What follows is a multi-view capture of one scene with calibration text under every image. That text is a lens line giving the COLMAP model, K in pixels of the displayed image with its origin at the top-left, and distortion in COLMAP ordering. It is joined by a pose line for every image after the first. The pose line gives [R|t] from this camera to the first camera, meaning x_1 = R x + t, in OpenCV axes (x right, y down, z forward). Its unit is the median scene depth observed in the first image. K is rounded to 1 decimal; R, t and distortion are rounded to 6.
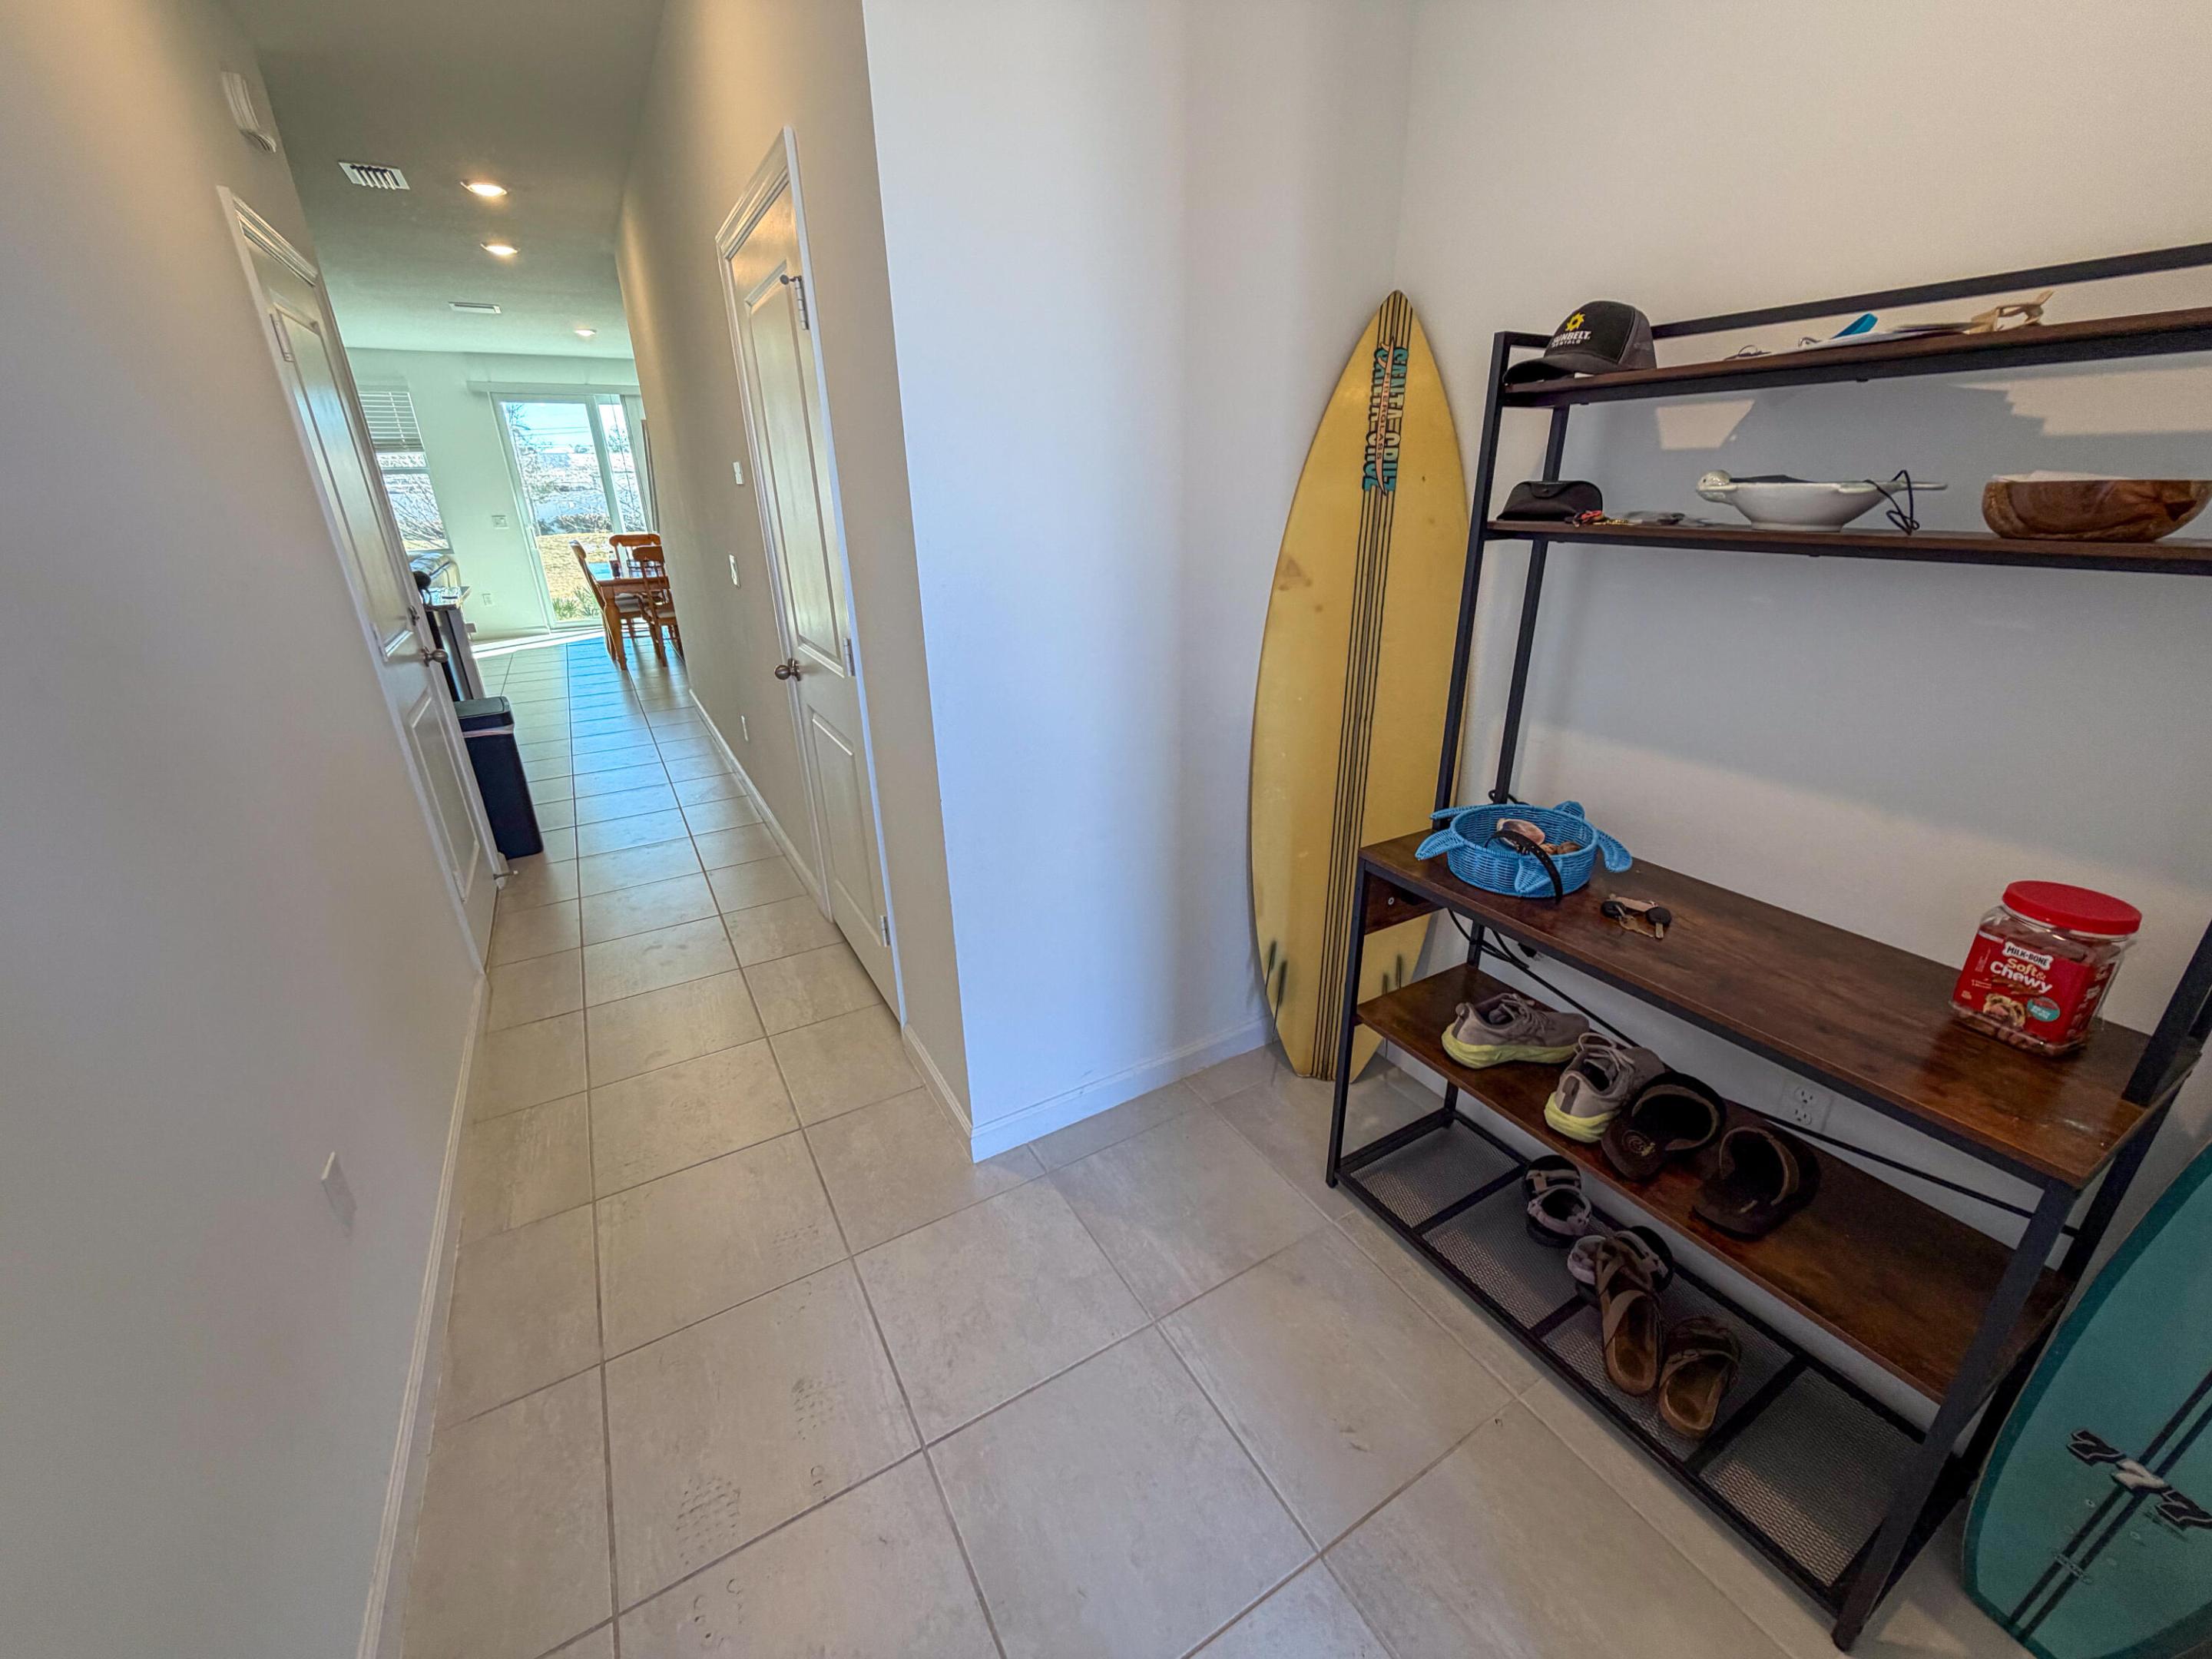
lens RADIAL K [[881.1, 0, 1112.1], [0, 881.1, 827.3], [0, 0, 1]] dist [-0.000899, 0.000533]
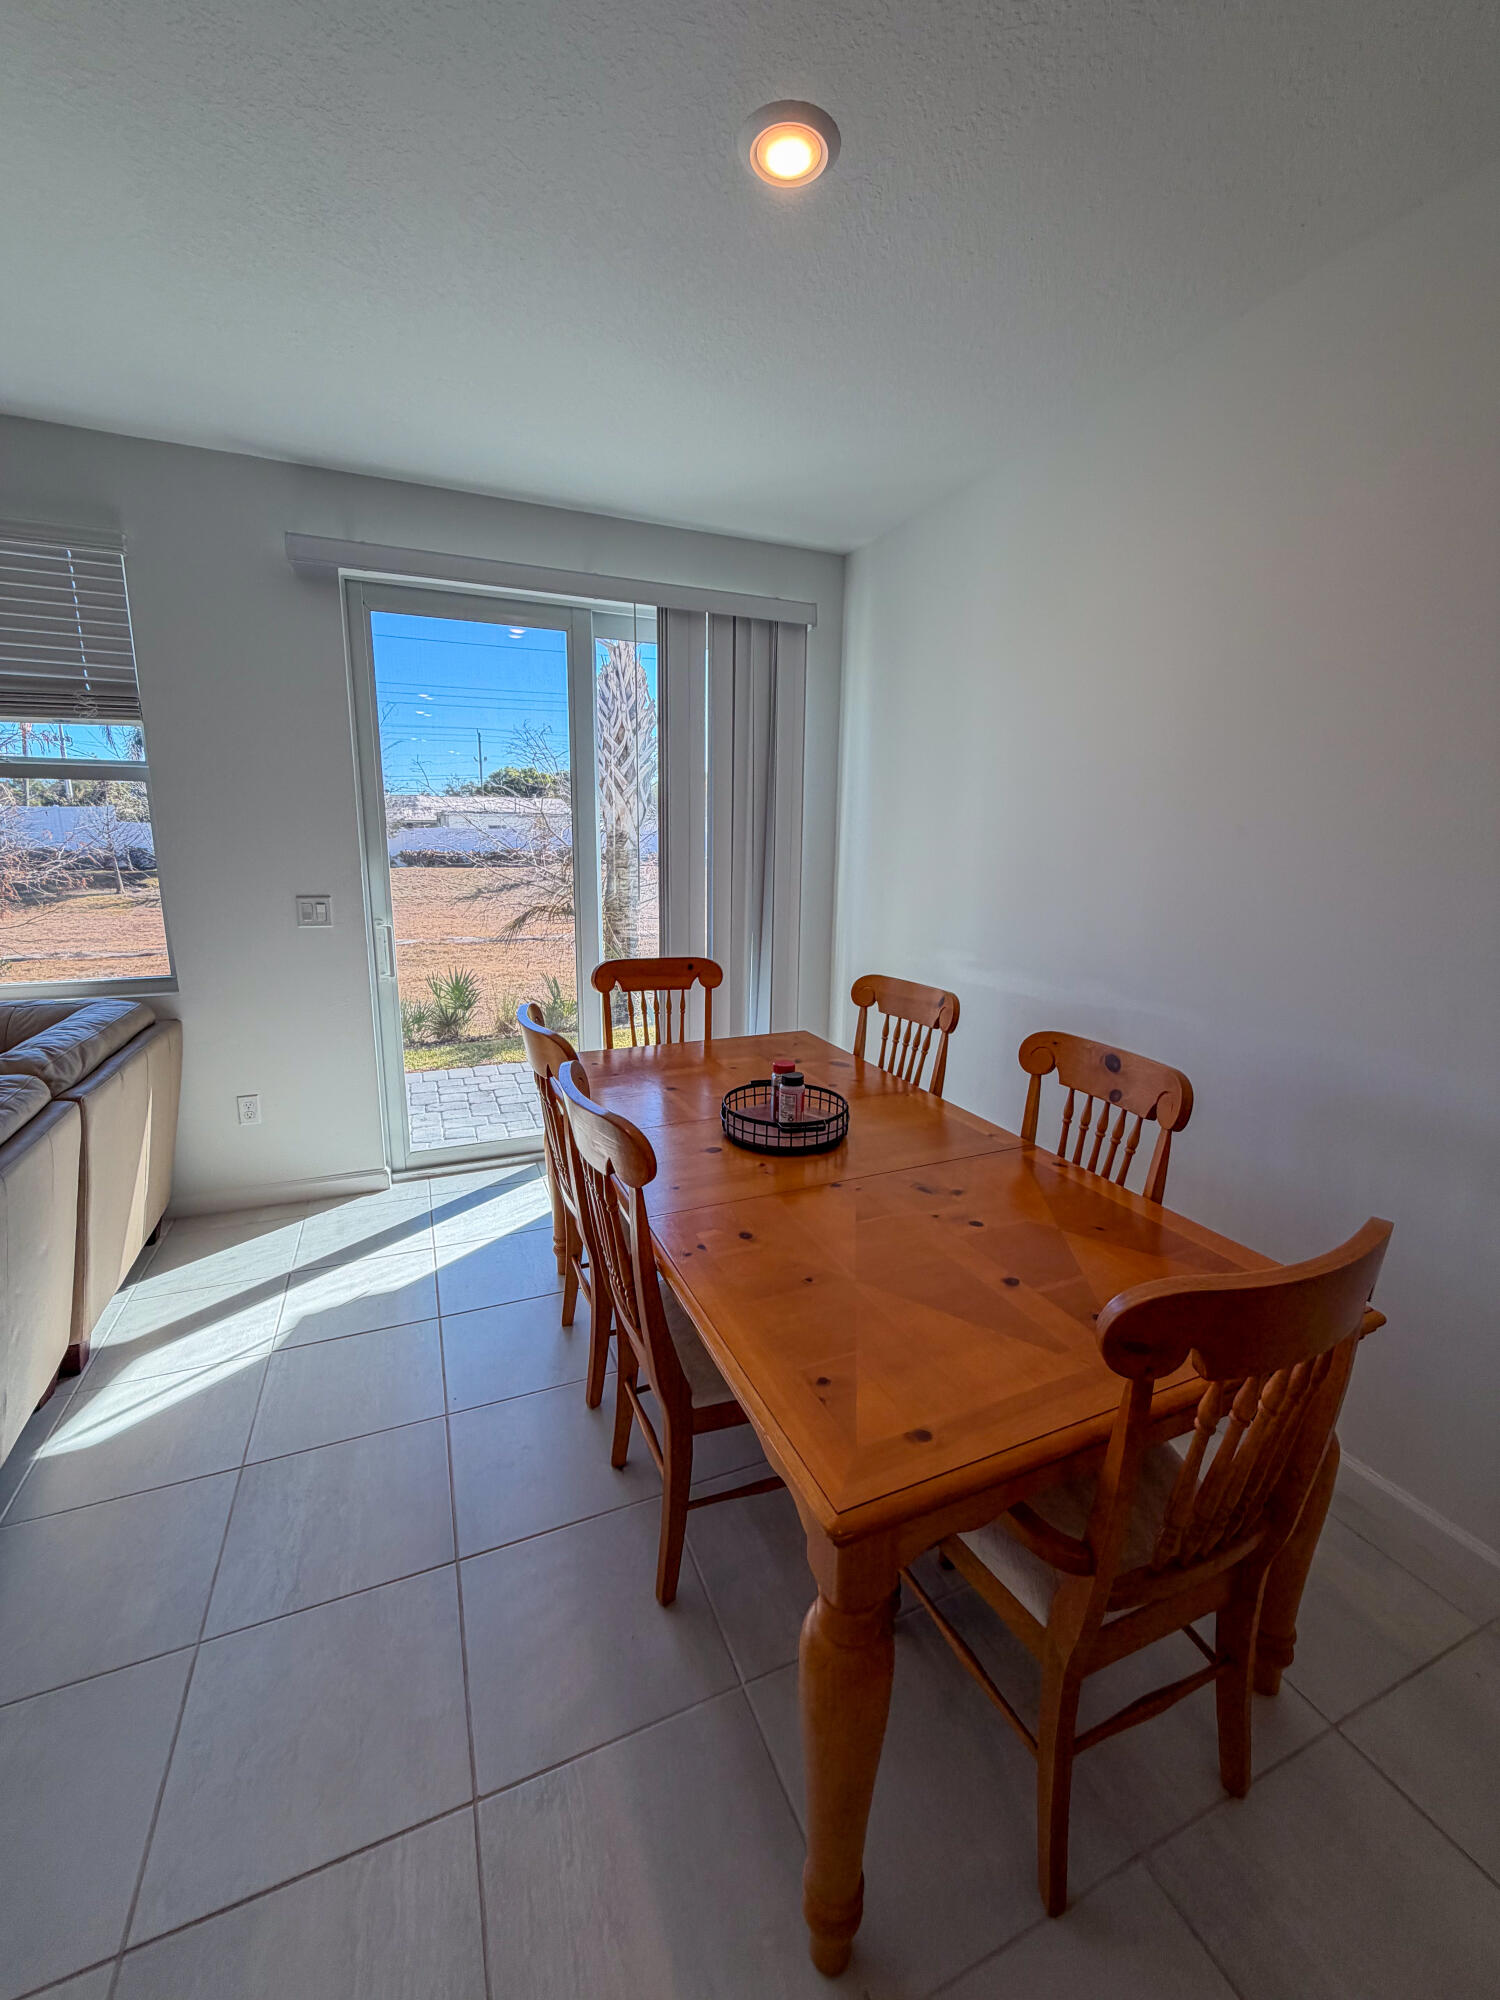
lens RADIAL K [[796.7, 0, 752.7], [0, 796.7, 989.3], [0, 0, 1]] dist [-0.000899, 0.000533]
pose [[0.991865, 0.056713, -0.113965, -0.483226], [-0.076251, 0.981583, -0.175160, -0.276406], [0.101932, 0.182425, 0.977922, 0.713889]]
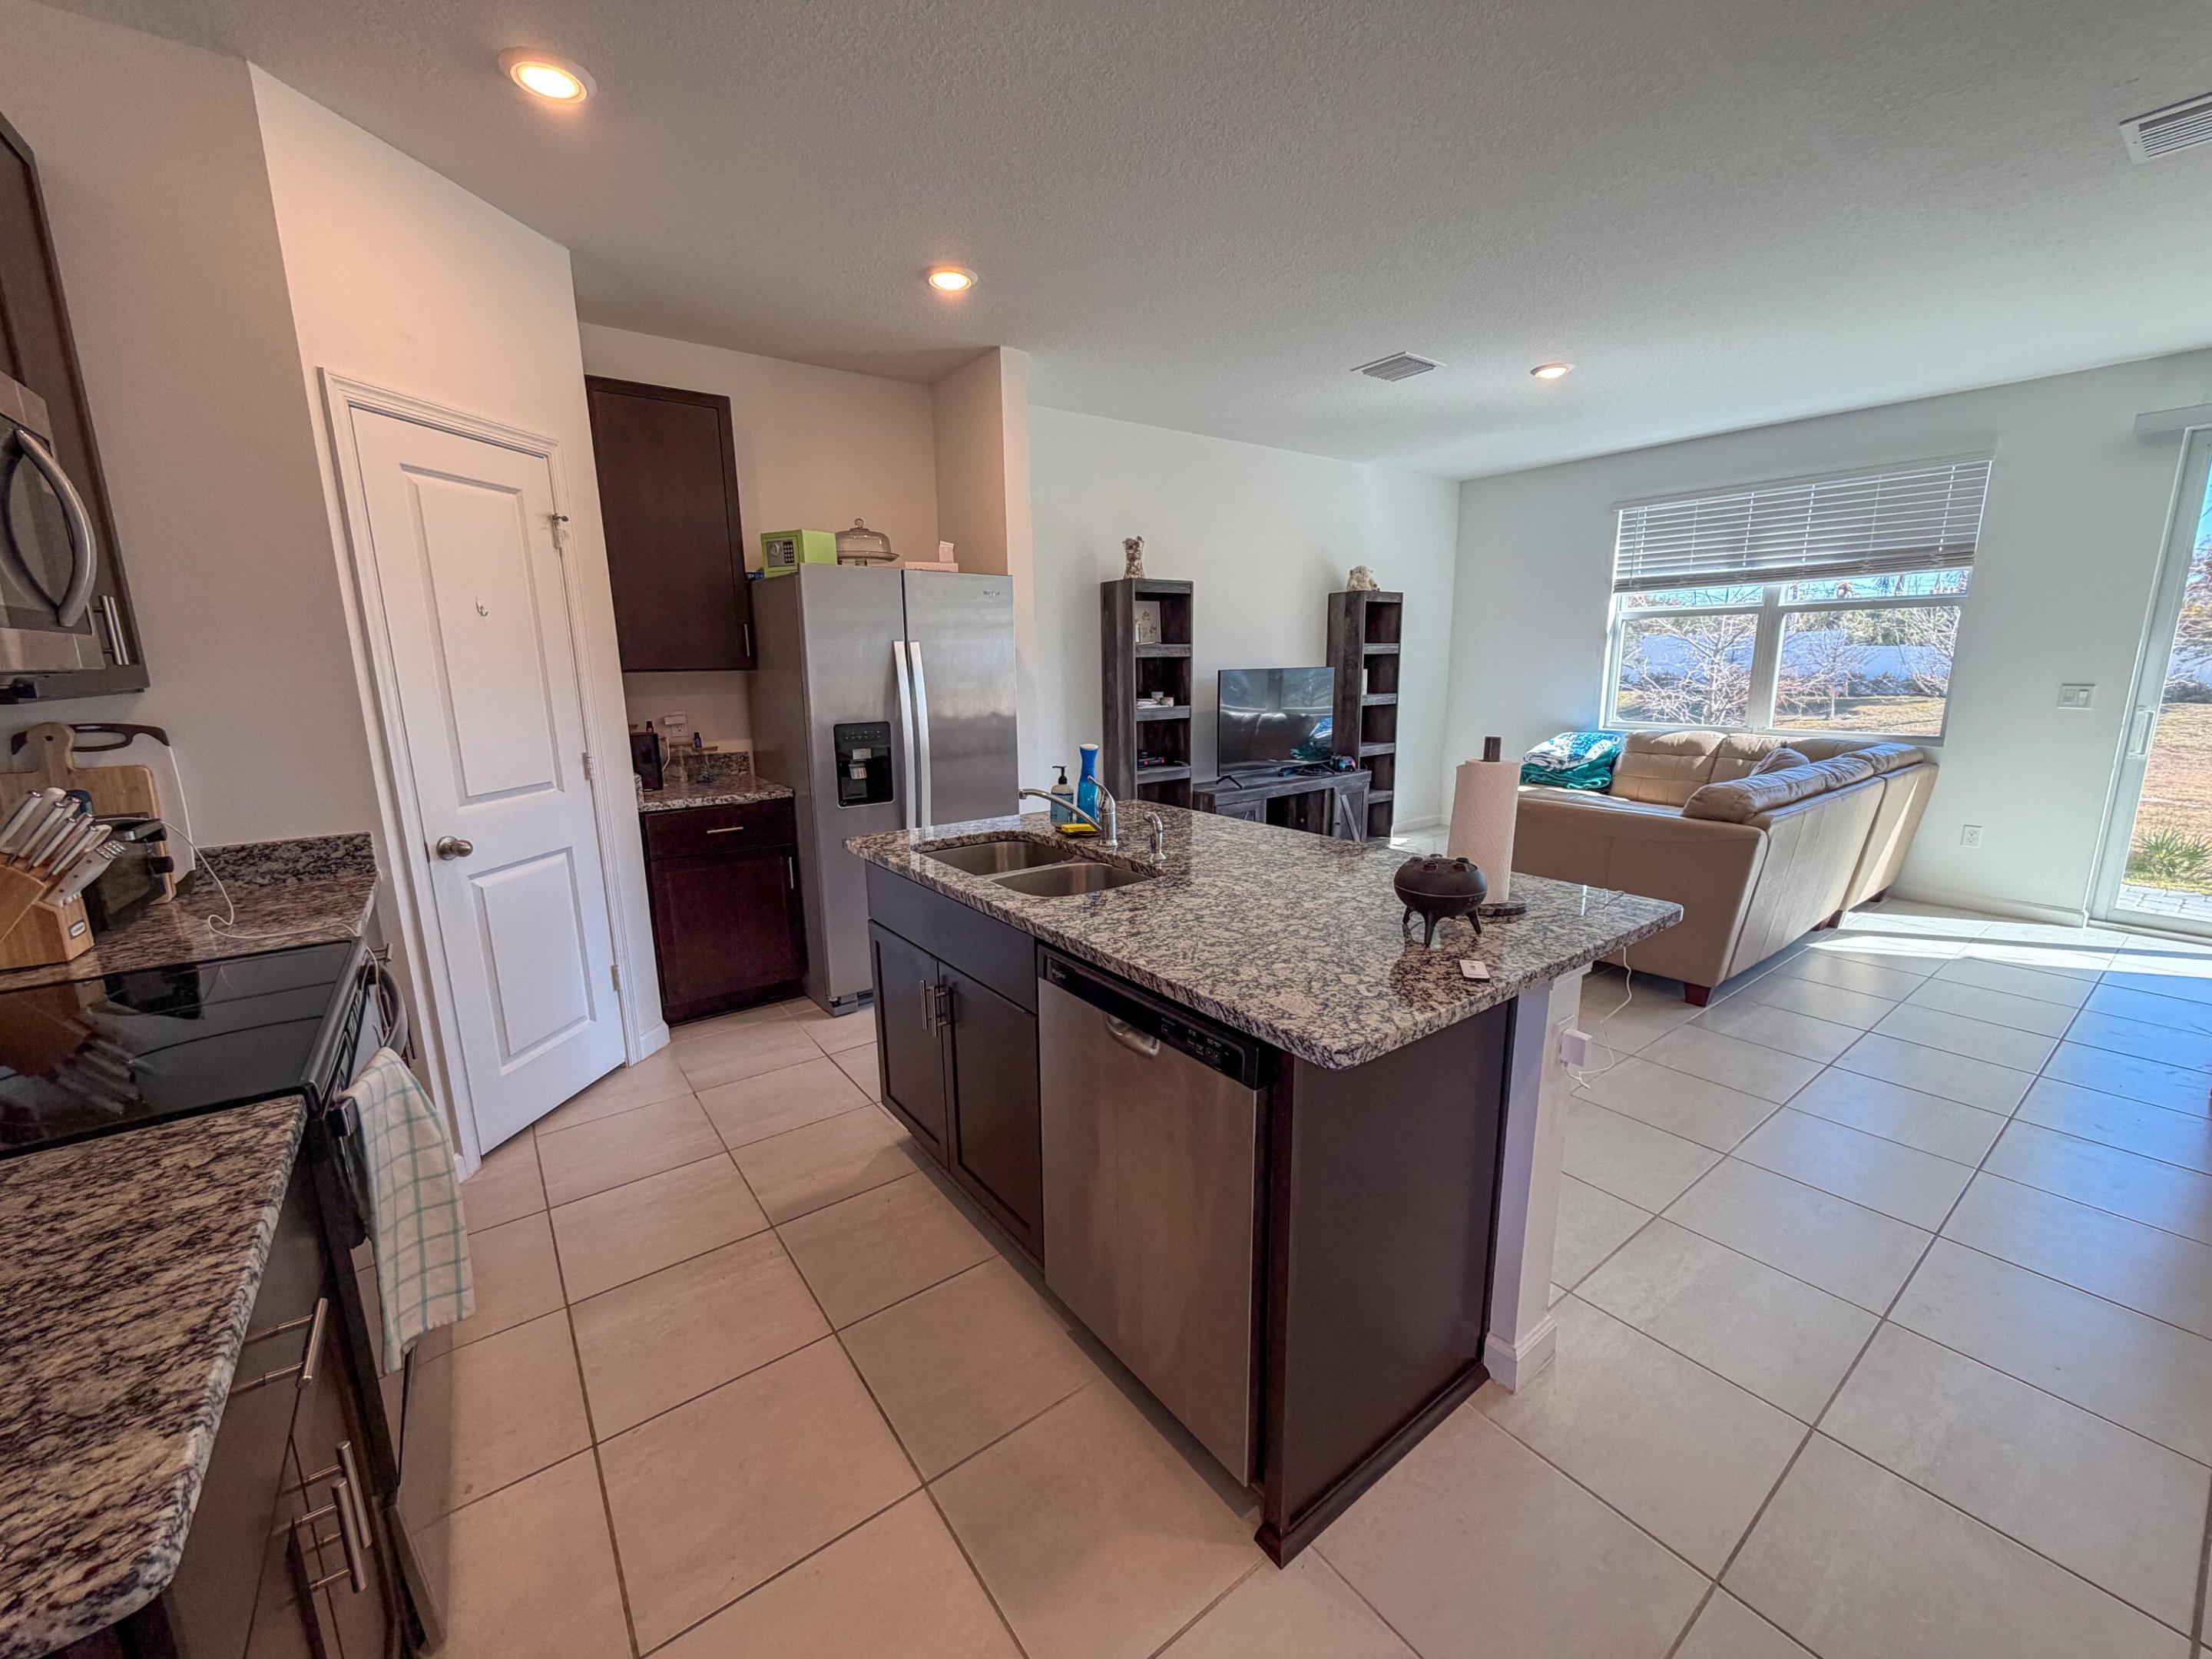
lens RADIAL K [[881.1, 0, 1115.7], [0, 881.1, 830.0], [0, 0, 1]] dist [-0.000899, 0.000533]
pose [[0.113930, 0.209695, -0.971106, -0.274696], [-0.357372, 0.920692, 0.156882, -0.169792], [0.926987, 0.329172, 0.179834, 0.456902]]
